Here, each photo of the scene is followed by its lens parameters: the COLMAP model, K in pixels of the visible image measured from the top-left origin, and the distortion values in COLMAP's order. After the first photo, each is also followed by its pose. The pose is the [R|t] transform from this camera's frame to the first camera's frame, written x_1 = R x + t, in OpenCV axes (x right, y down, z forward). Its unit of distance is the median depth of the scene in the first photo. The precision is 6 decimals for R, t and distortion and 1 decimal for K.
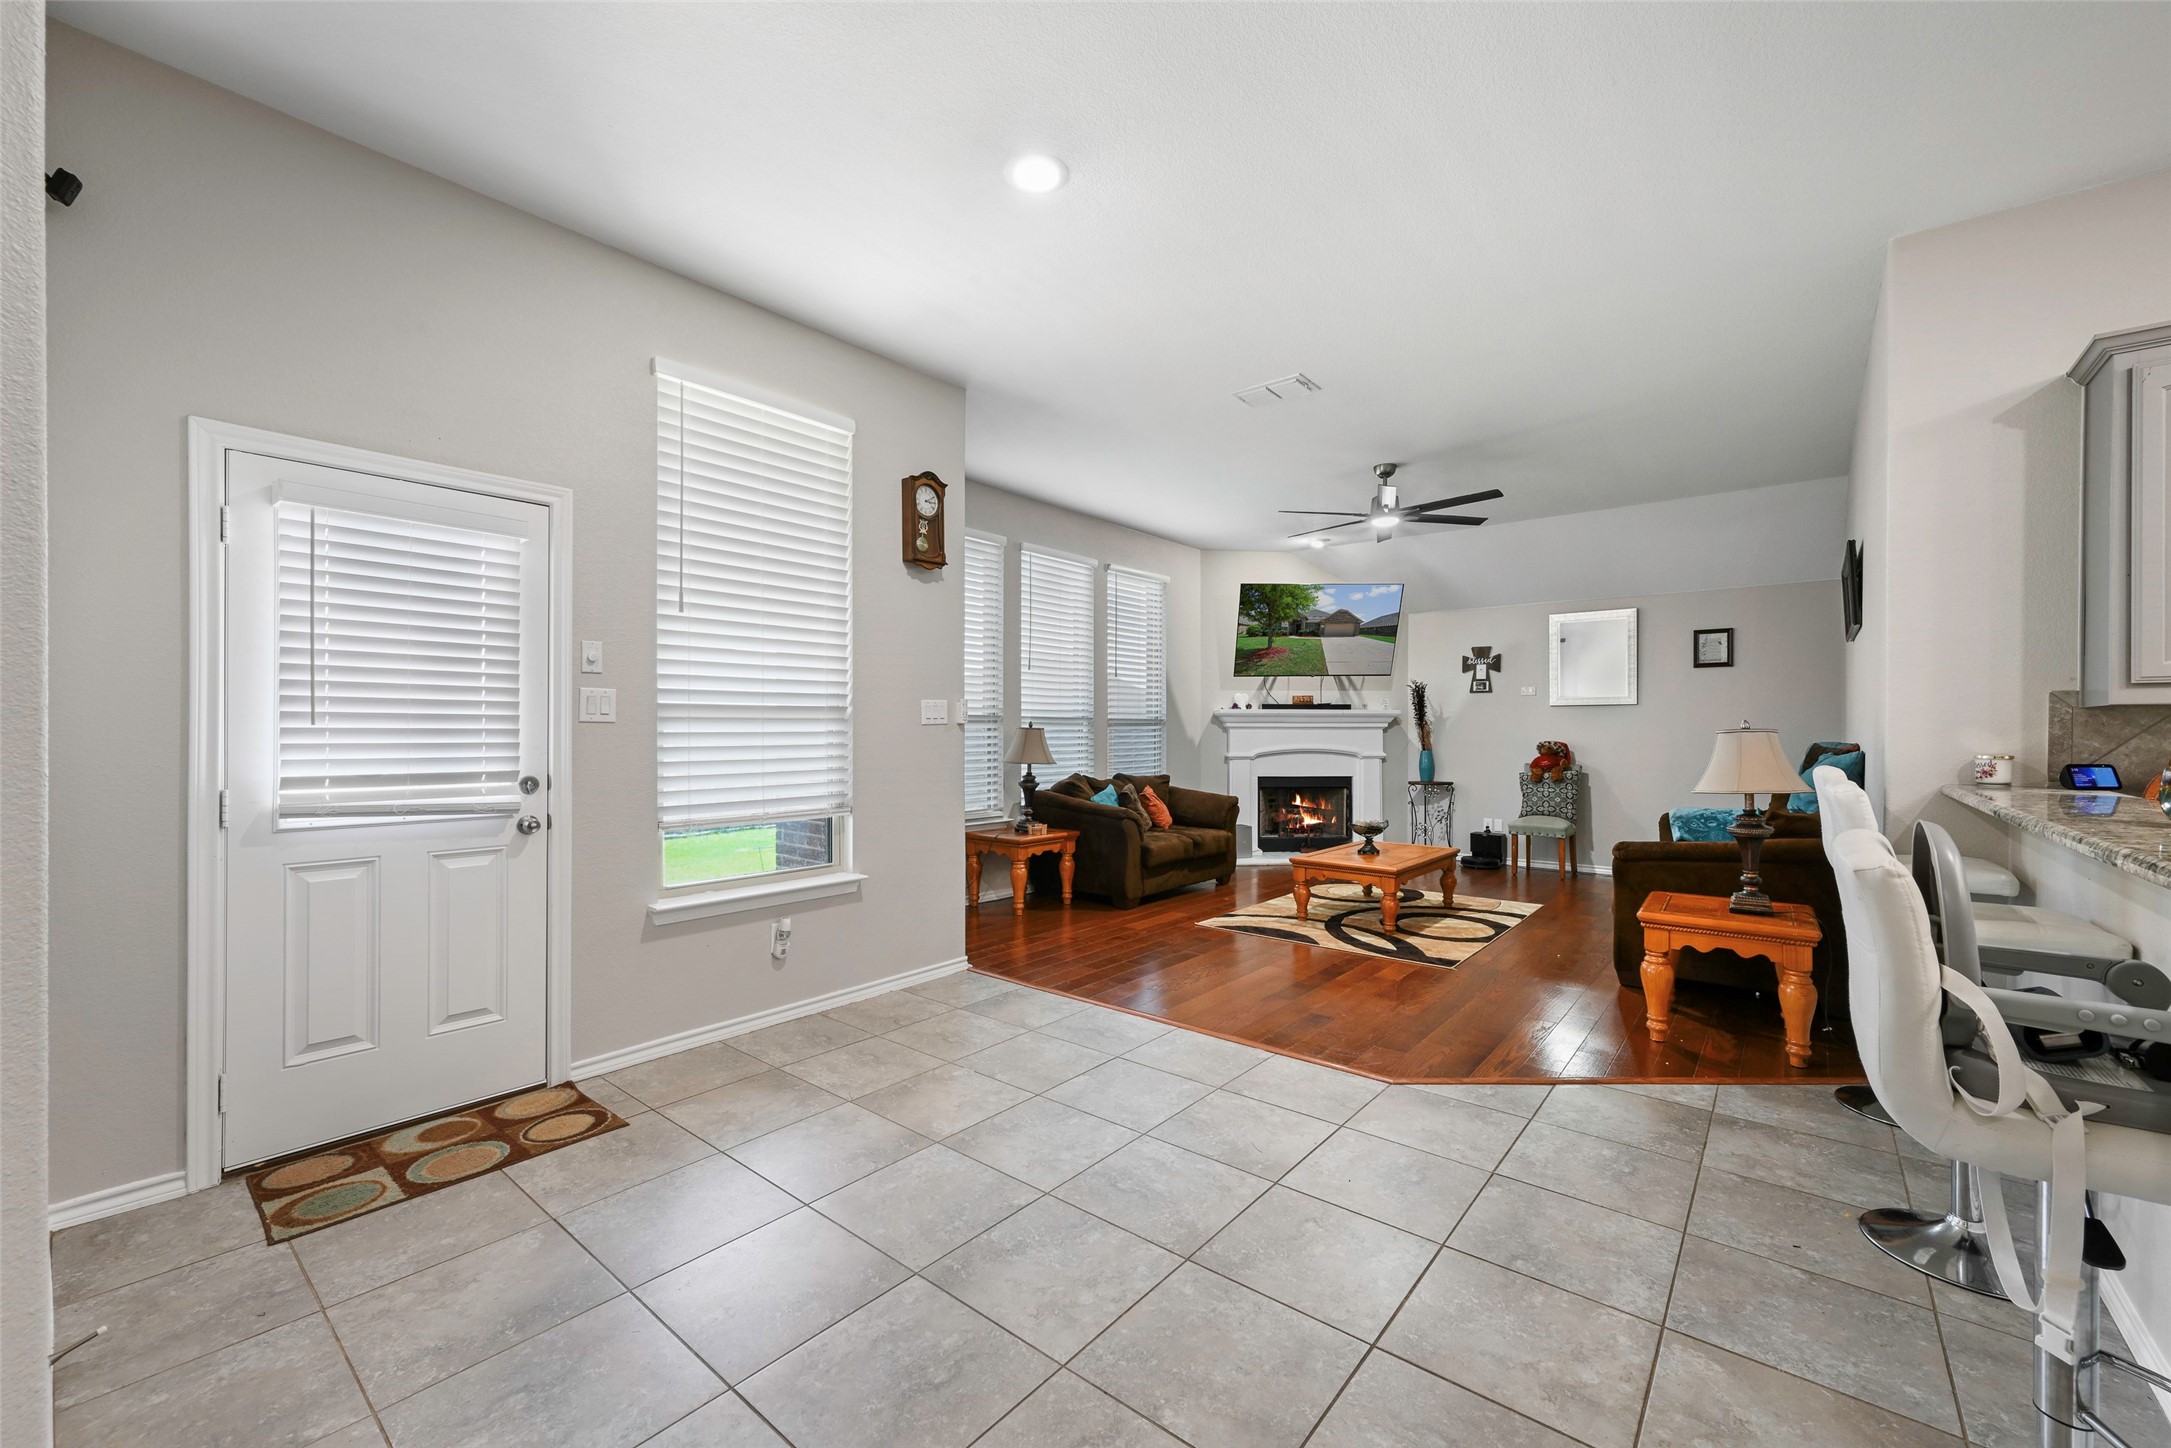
lens RADIAL K [[862.0, 0, 1082.5], [0, 862.0, 731.2], [0, 0, 1]] dist [0.000598, 0.000798]
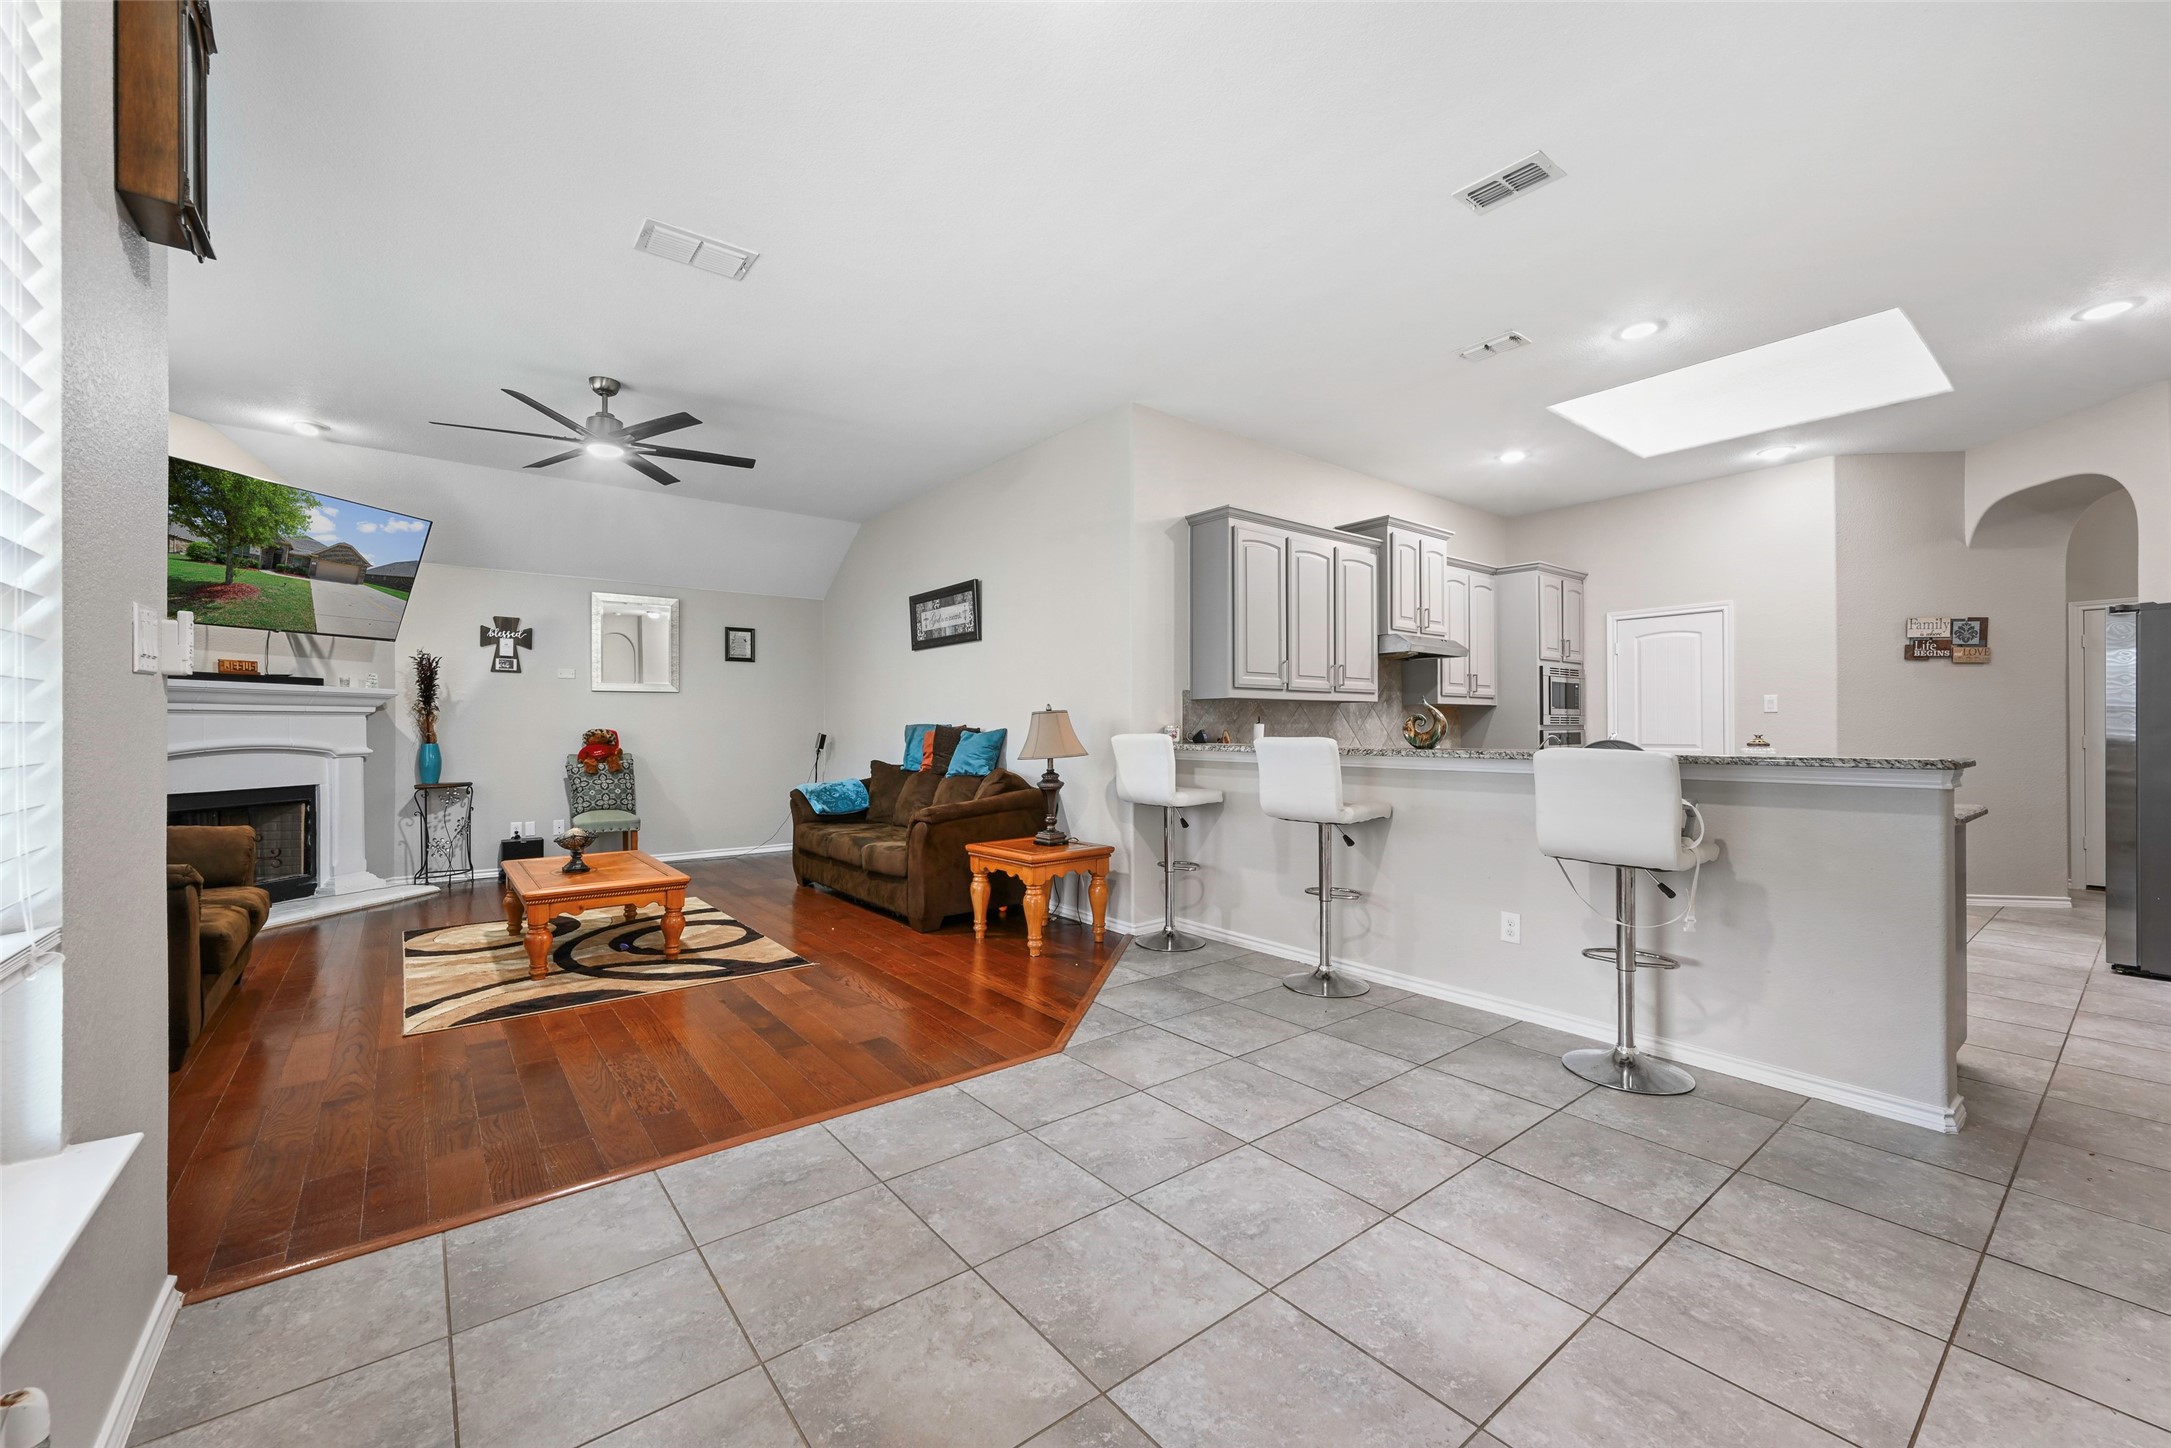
lens RADIAL K [[862.0, 0, 1082.8], [0, 862.0, 722.6], [0, 0, 1]] dist [0.000598, 0.000798]
pose [[0.208754, 0.000895, 0.977968, -0.320842], [0.005179, 0.999985, -0.002021, 0.011641], [-0.977954, 0.005486, 0.208746, 0.386575]]
